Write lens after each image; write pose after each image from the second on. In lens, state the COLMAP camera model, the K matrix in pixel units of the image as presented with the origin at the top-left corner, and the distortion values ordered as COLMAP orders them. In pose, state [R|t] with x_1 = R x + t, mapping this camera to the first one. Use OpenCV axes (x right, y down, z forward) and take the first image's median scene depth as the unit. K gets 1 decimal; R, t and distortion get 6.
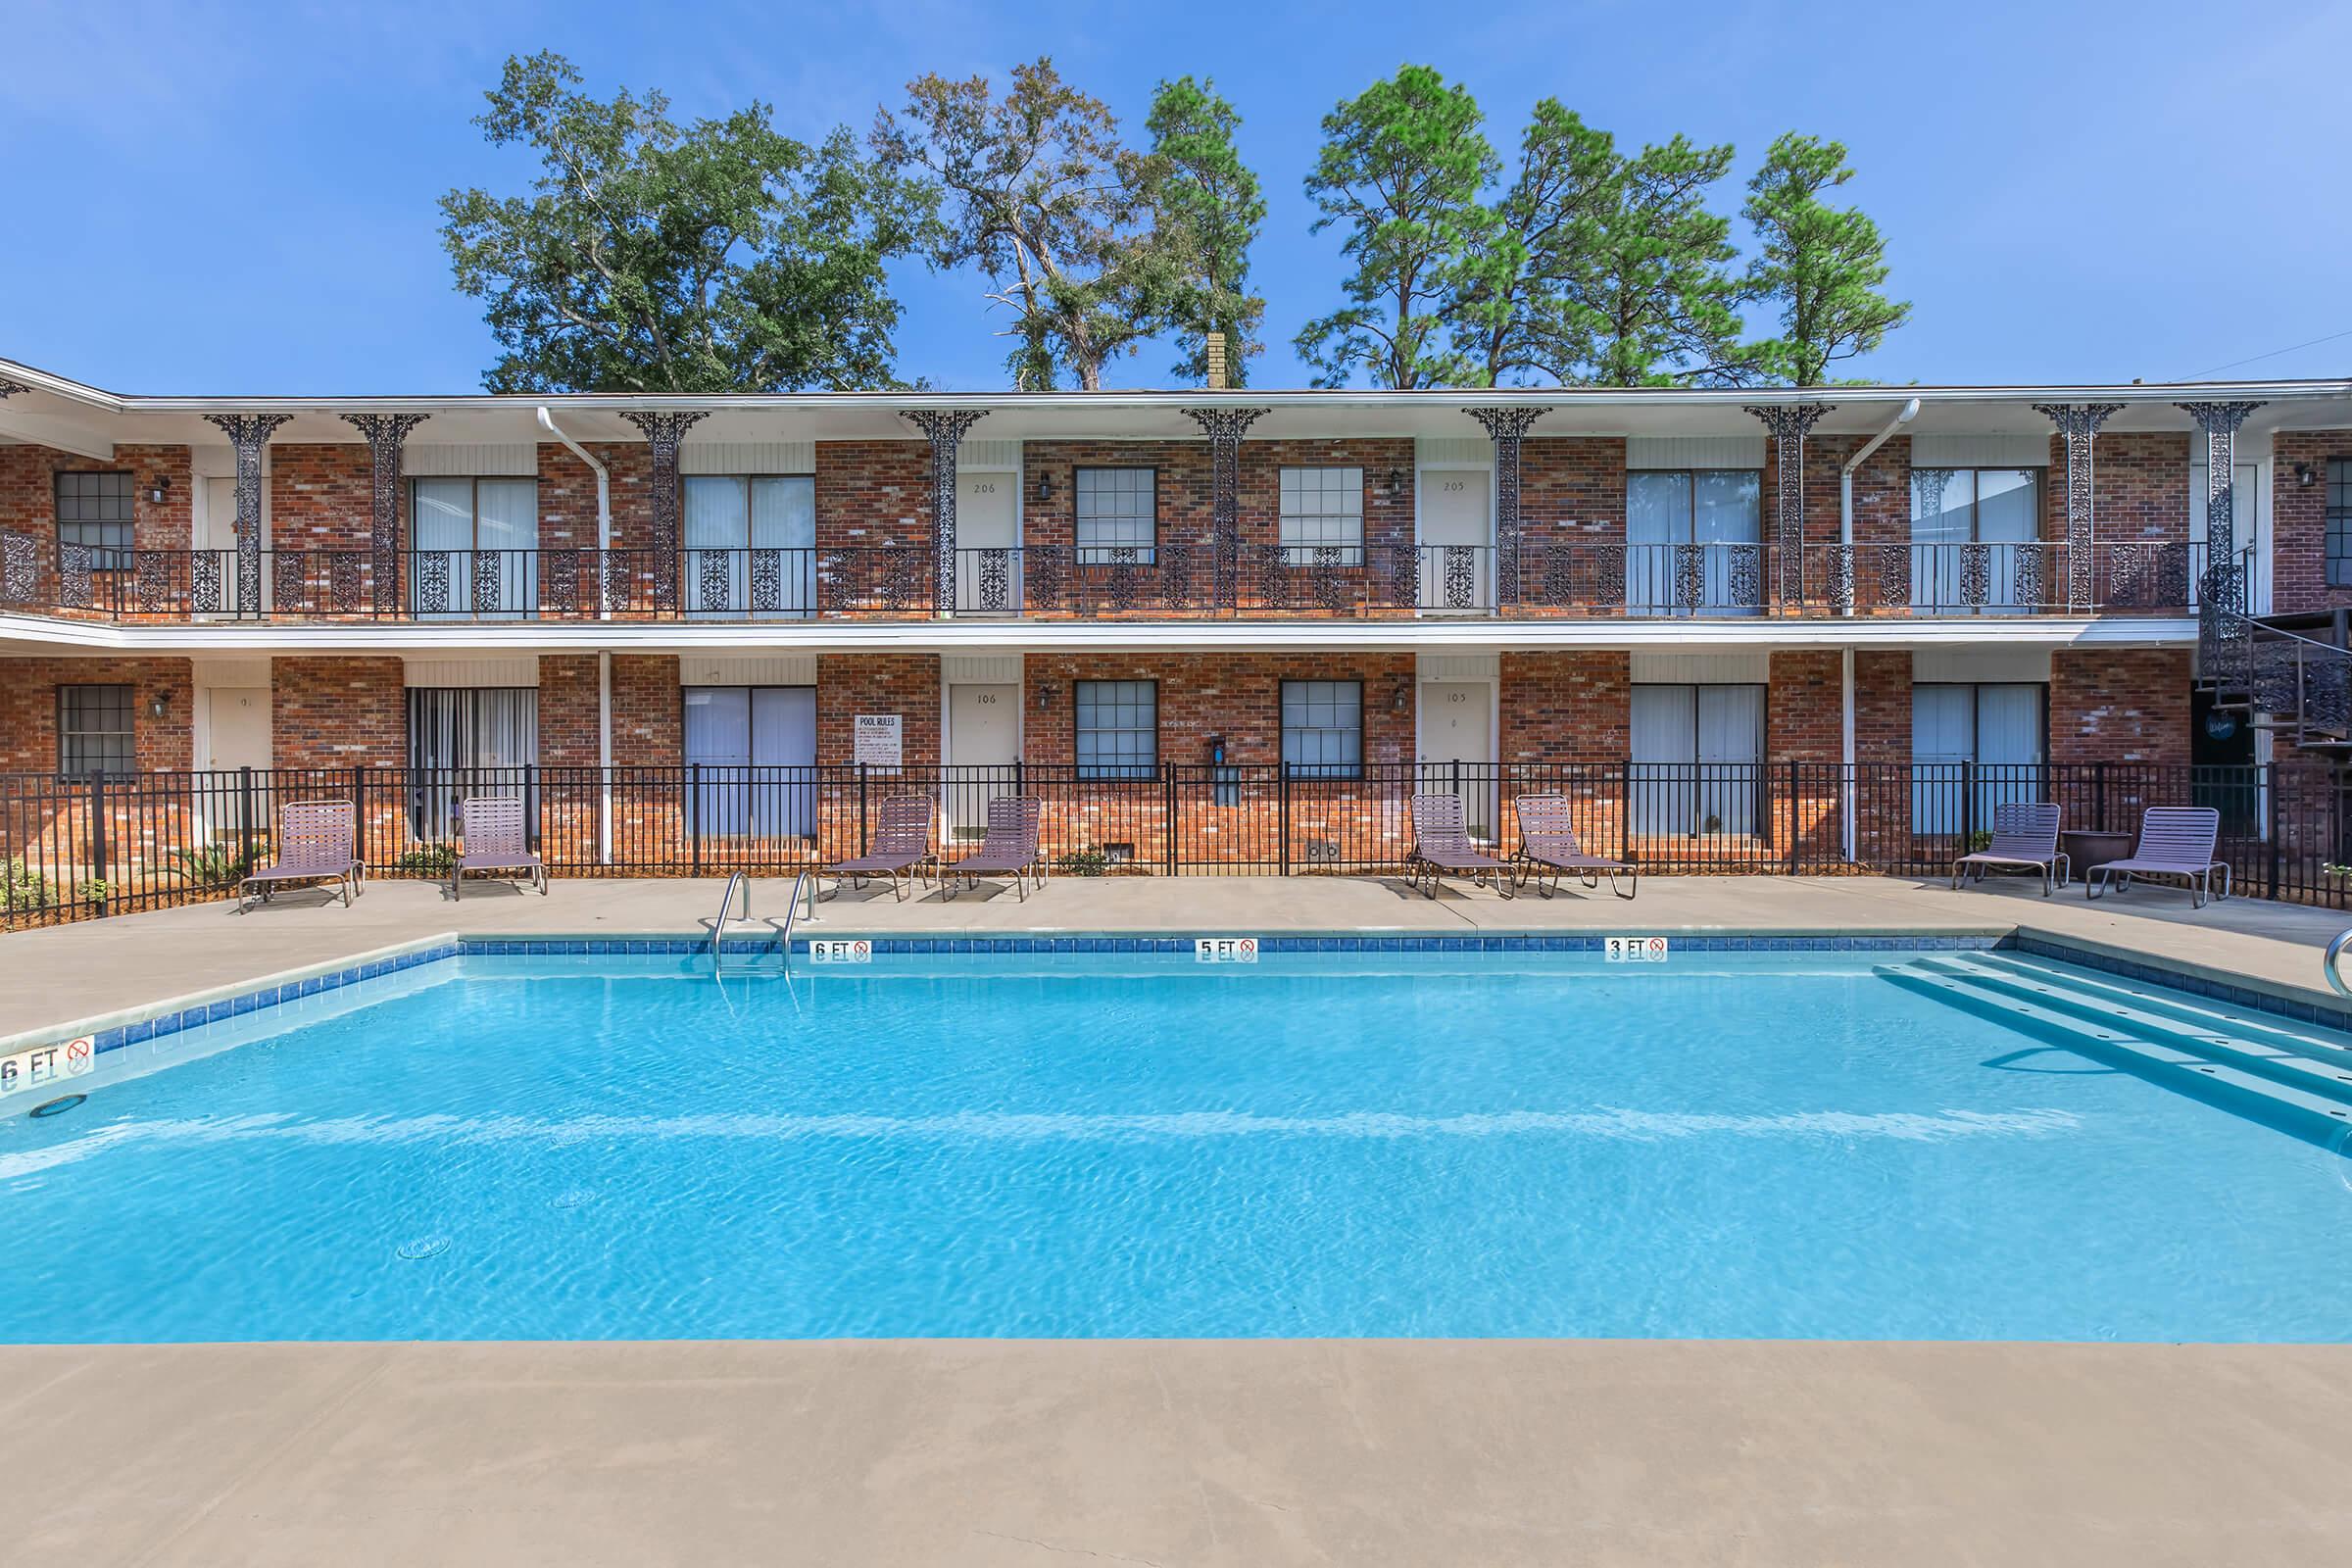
lens RADIAL K [[1061.2, 0, 1202.7], [0, 1061.2, 741.3], [0, 0, 1]] dist [-0.000922, 0.001092]
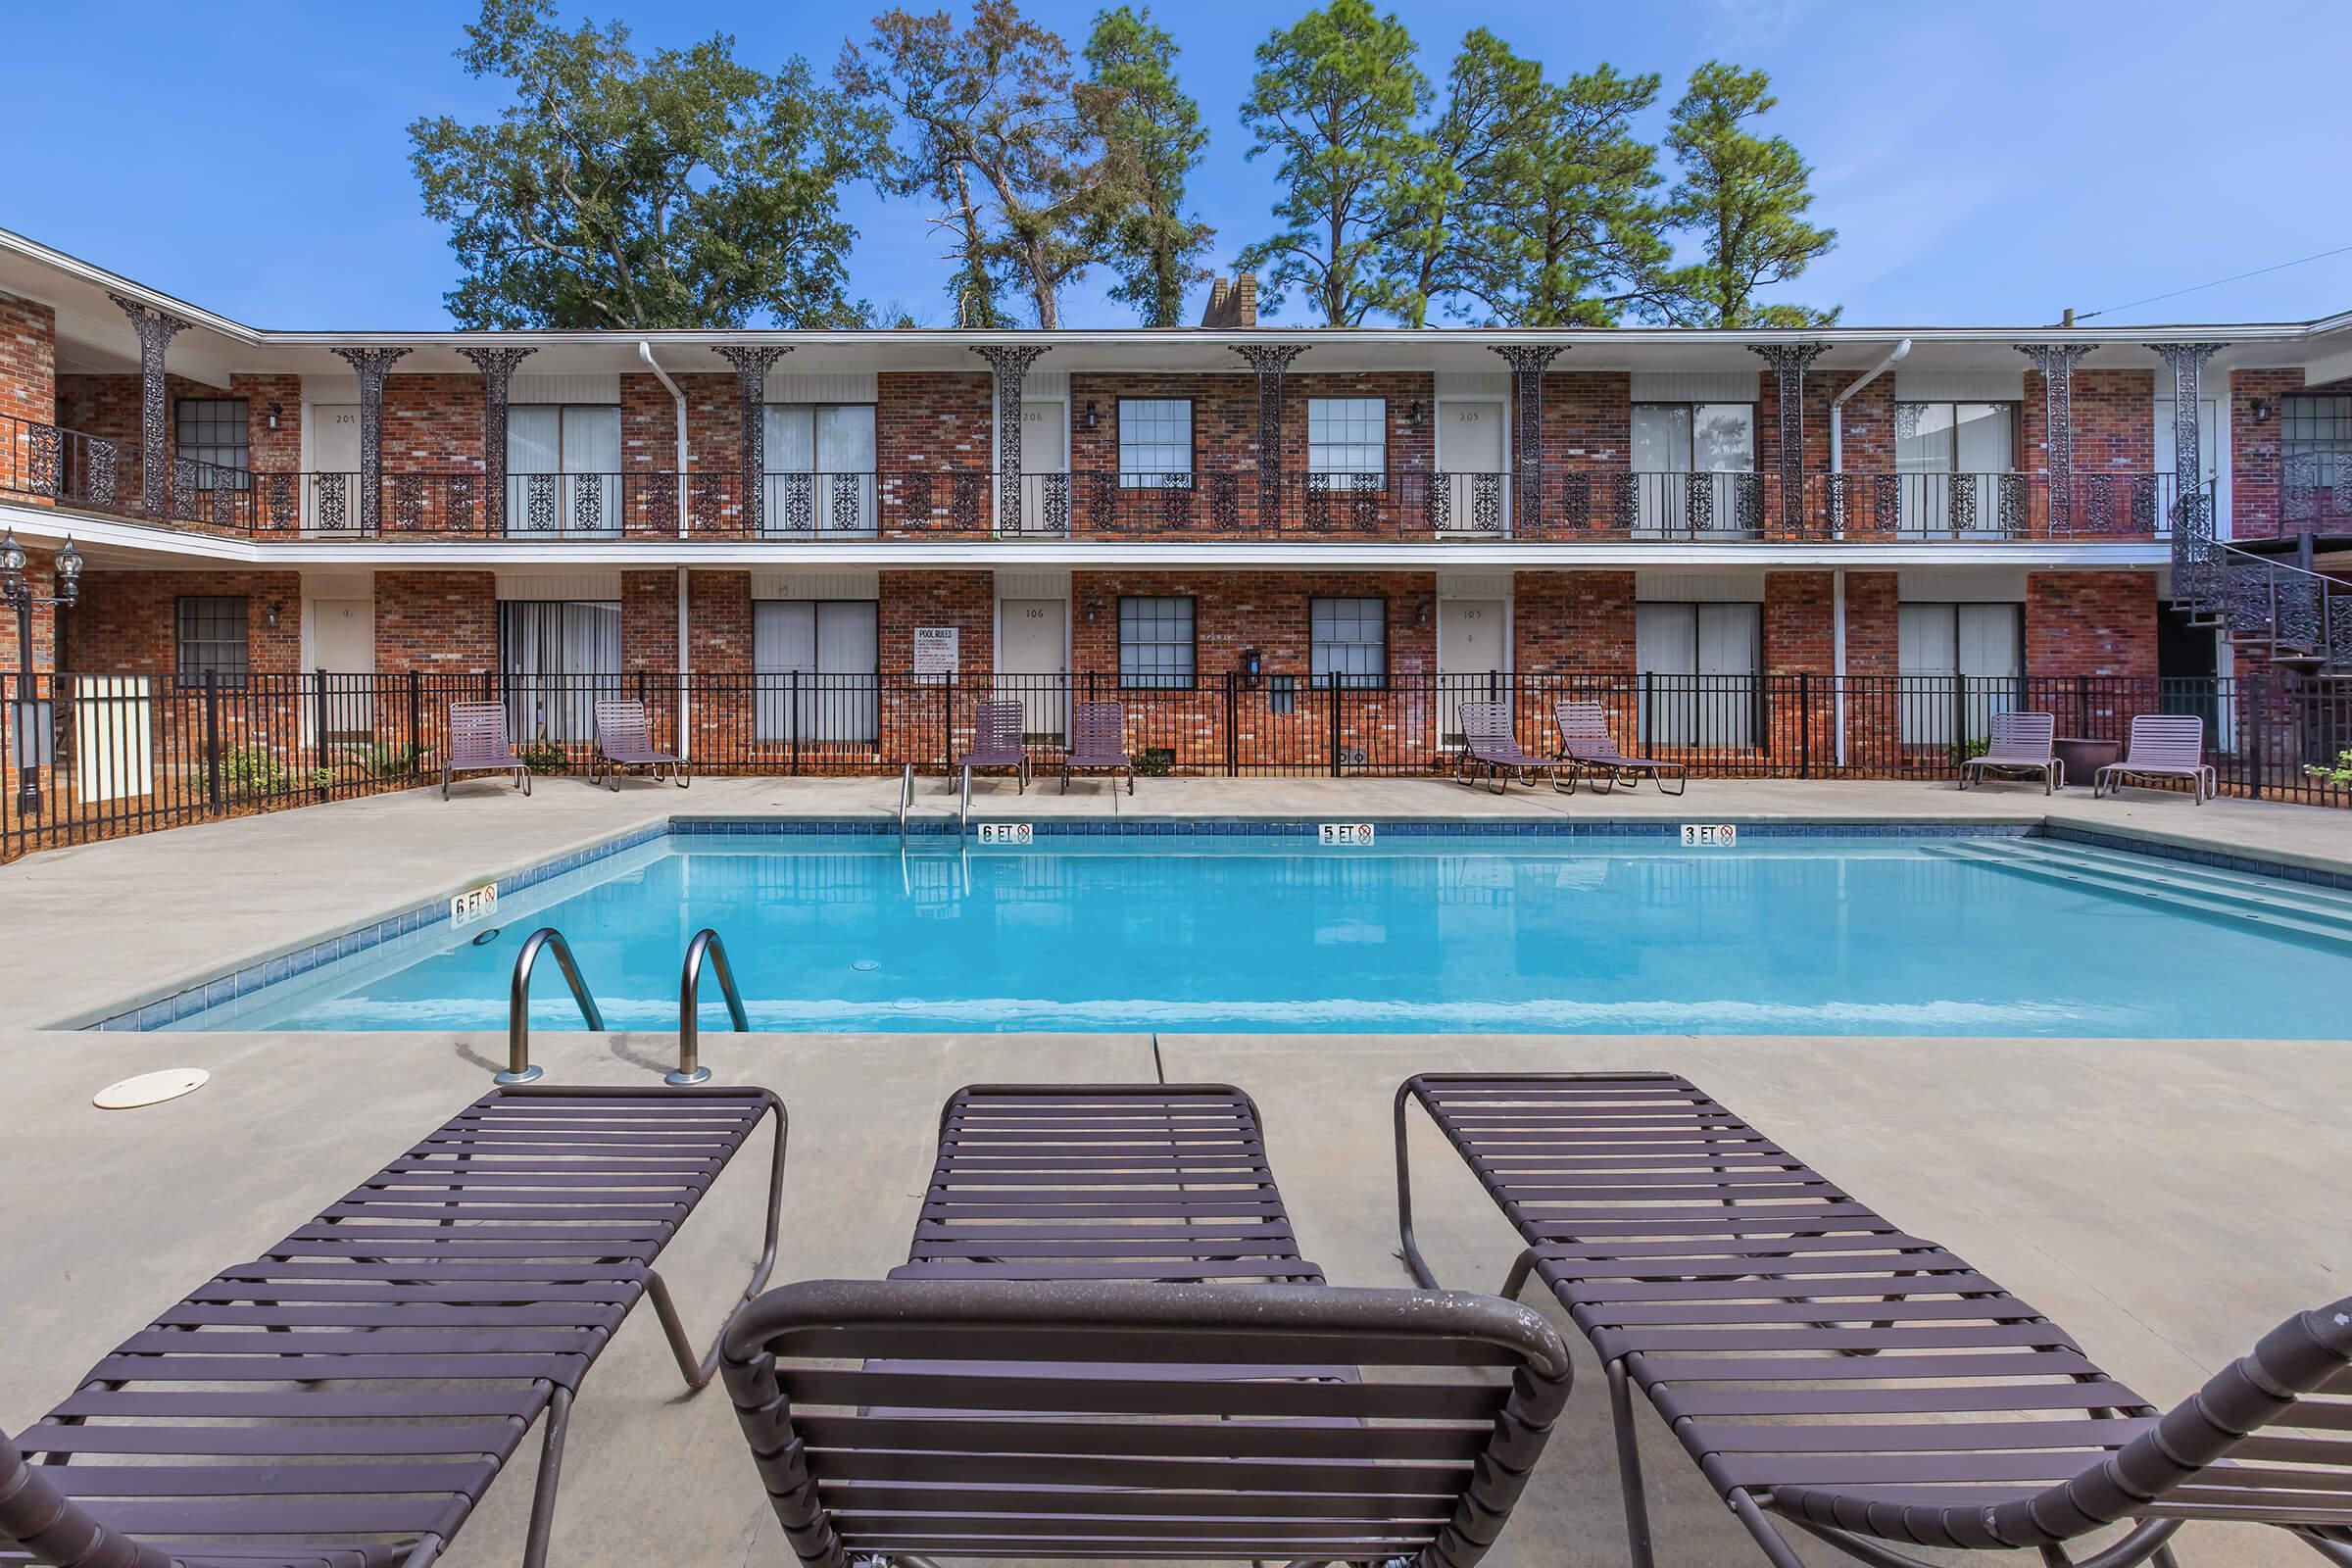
lens RADIAL K [[1061.2, 0, 1088.9], [0, 1061.2, 666.8], [0, 0, 1]] dist [-0.000922, 0.001092]
pose [[0.999986, 0.004479, -0.002752, -0.146551], [-0.004462, 0.999971, 0.006094, 0.007616], [0.002780, -0.006082, 0.999978, -0.076350]]
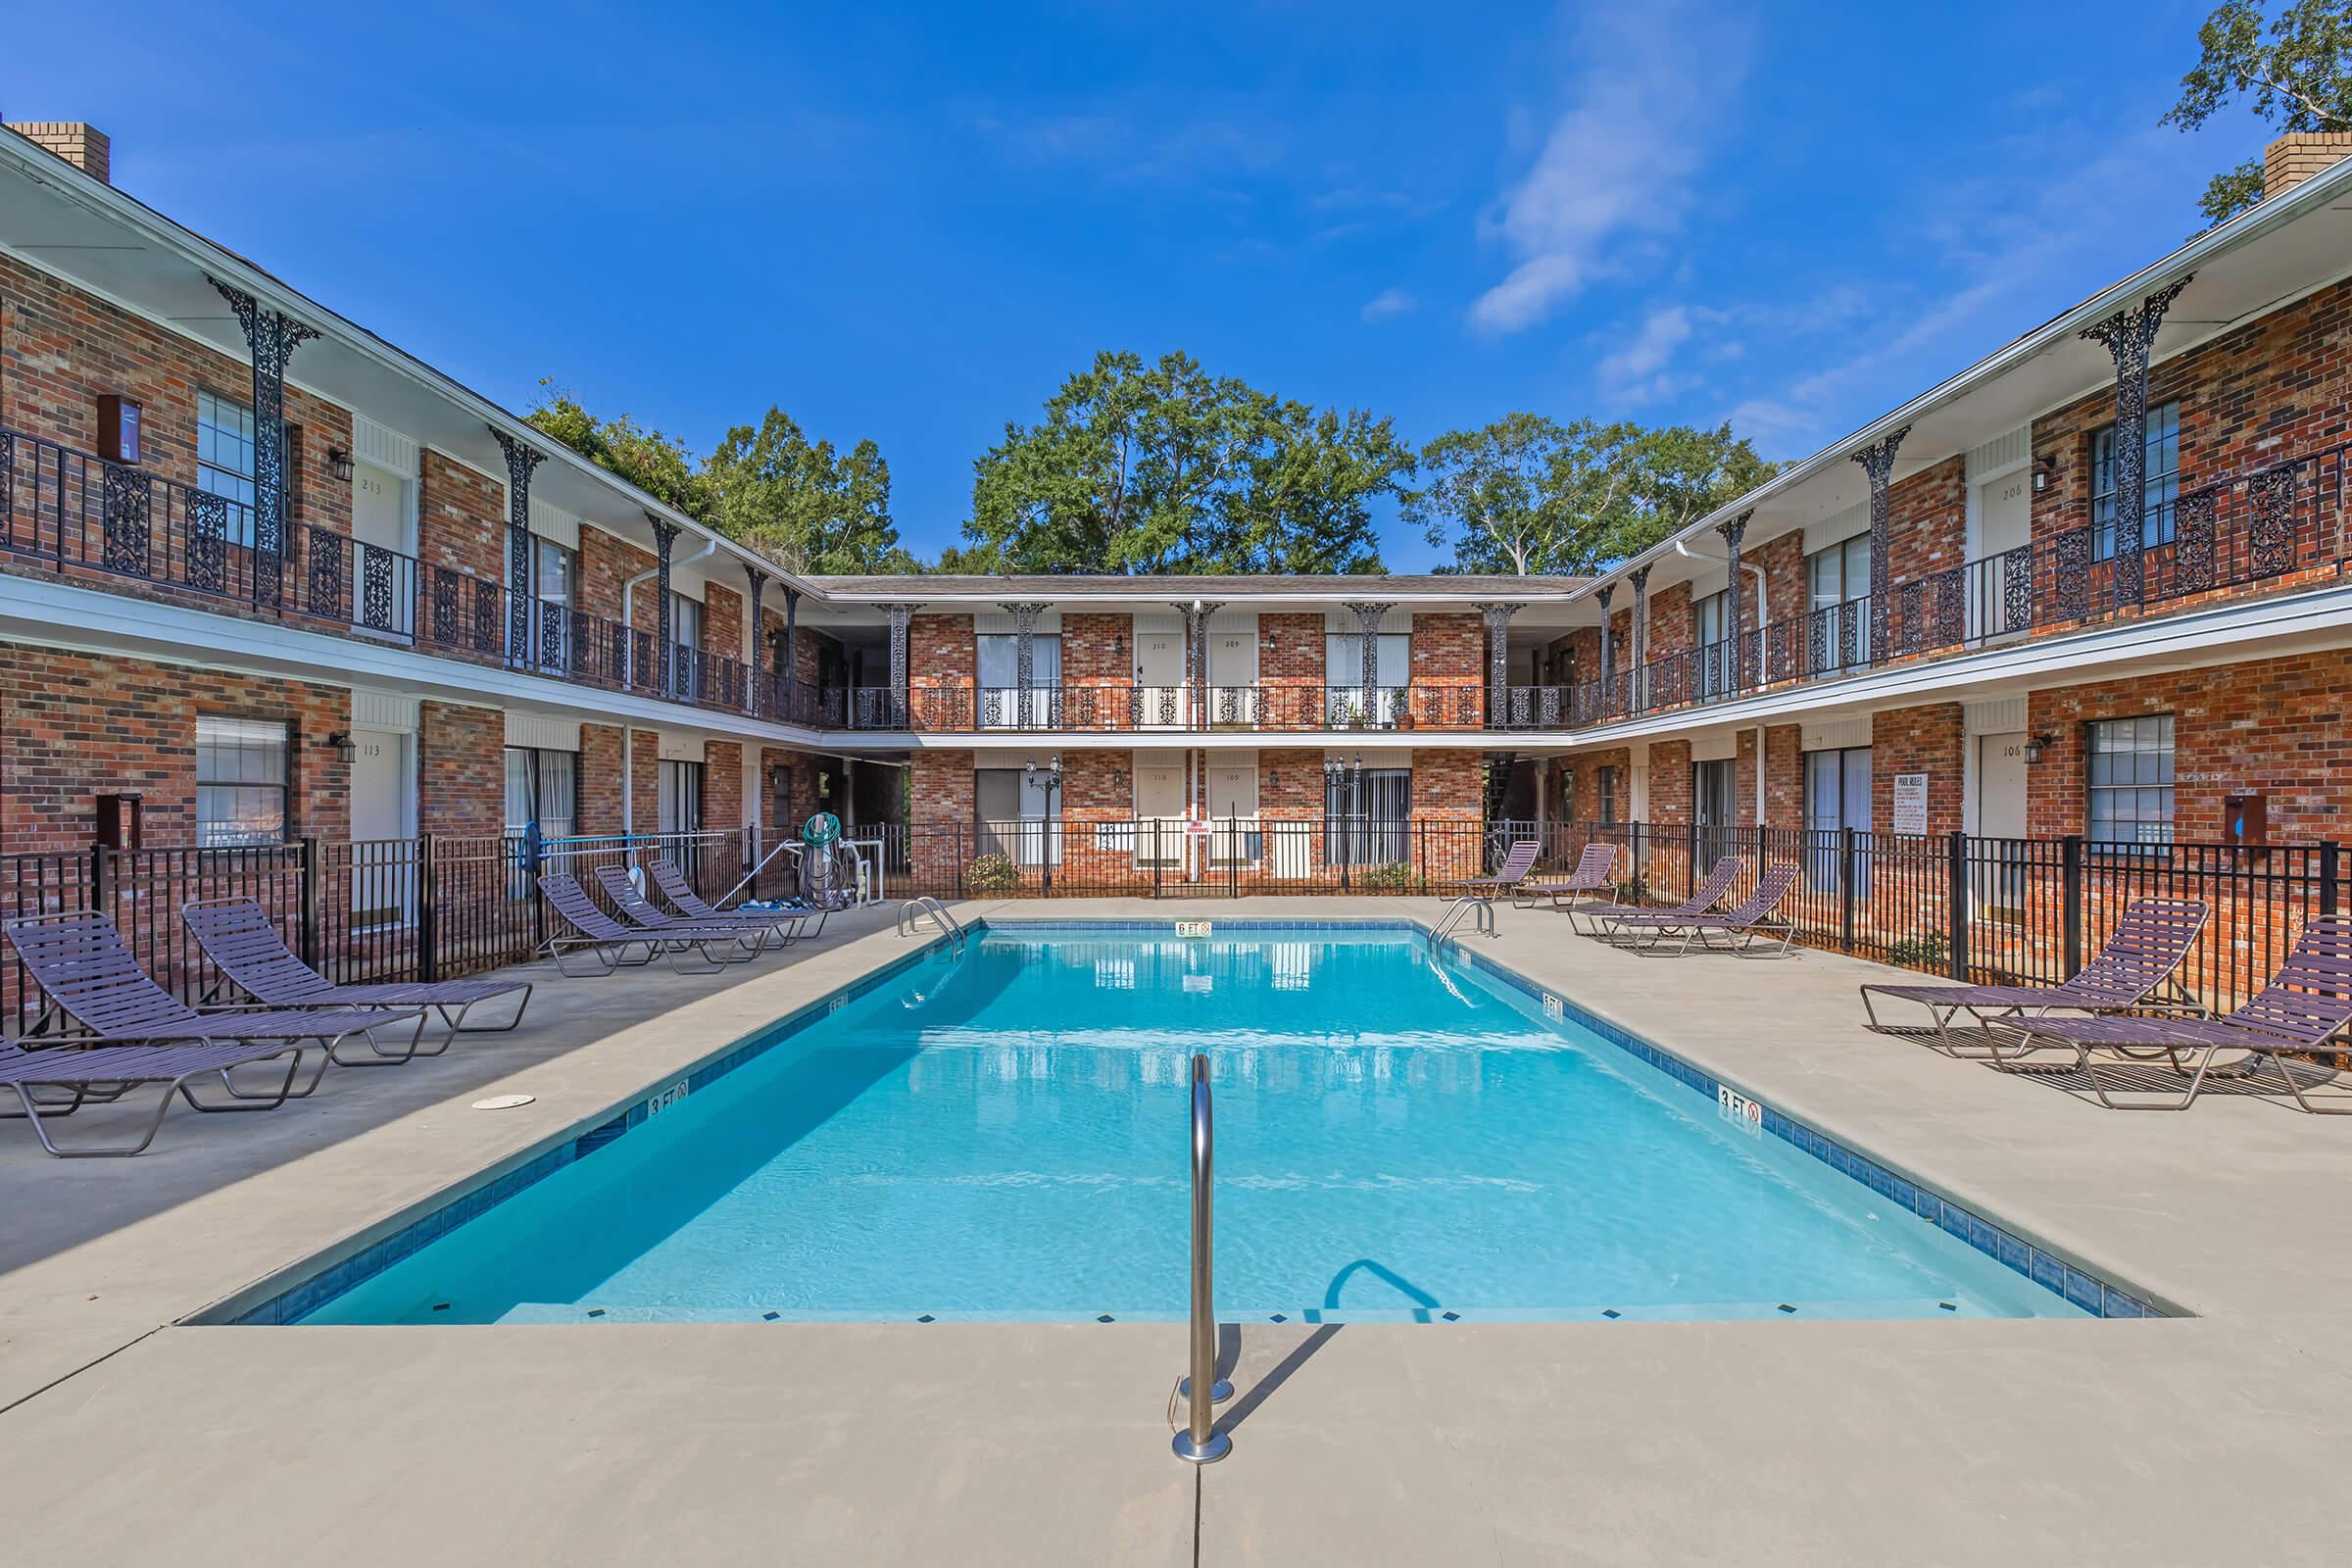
lens RADIAL K [[1156.2, 0, 1200.1], [0, 1156.2, 799.0], [0, 0, 1]] dist [-0.003763, -0.000927]
pose [[0.001521, -0.003120, -0.999994, 0.684721], [0.006897, 0.999971, -0.003110, -0.004801], [0.999975, -0.006892, 0.001542, 0.379966]]
